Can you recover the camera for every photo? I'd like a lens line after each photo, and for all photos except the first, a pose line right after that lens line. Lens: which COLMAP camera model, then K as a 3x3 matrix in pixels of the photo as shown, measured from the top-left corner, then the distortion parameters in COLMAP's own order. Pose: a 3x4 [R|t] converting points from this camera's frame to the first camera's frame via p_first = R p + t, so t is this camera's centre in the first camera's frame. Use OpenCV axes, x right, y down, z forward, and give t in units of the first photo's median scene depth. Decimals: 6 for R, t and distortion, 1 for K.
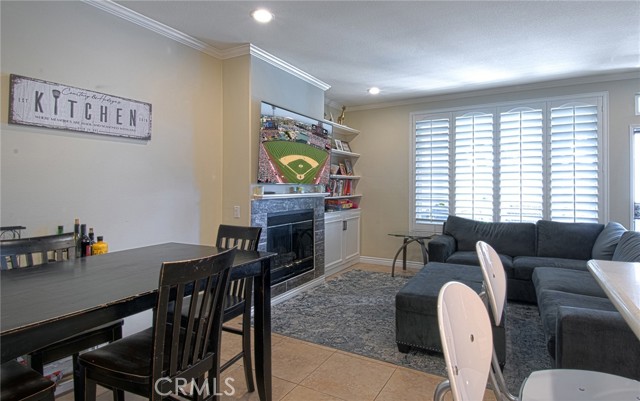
lens RADIAL K [[332.2, 0, 327.7], [0, 332.2, 185.9], [0, 0, 1]] dist [-0.002497, -0.000091]
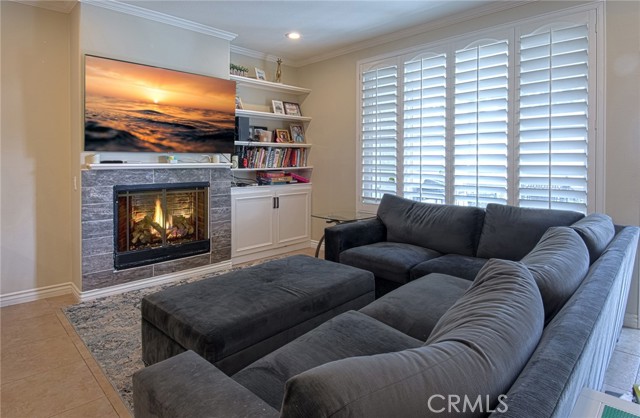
lens RADIAL K [[352.8, 0, 314.7], [0, 352.8, 172.8], [0, 0, 1]] dist [-0.002990, -0.001653]
pose [[0.967358, 0.008975, -0.253254, 0.419012], [0.000696, 0.999275, 0.038074, 0.010788], [0.253412, -0.037007, 0.966650, 0.186388]]
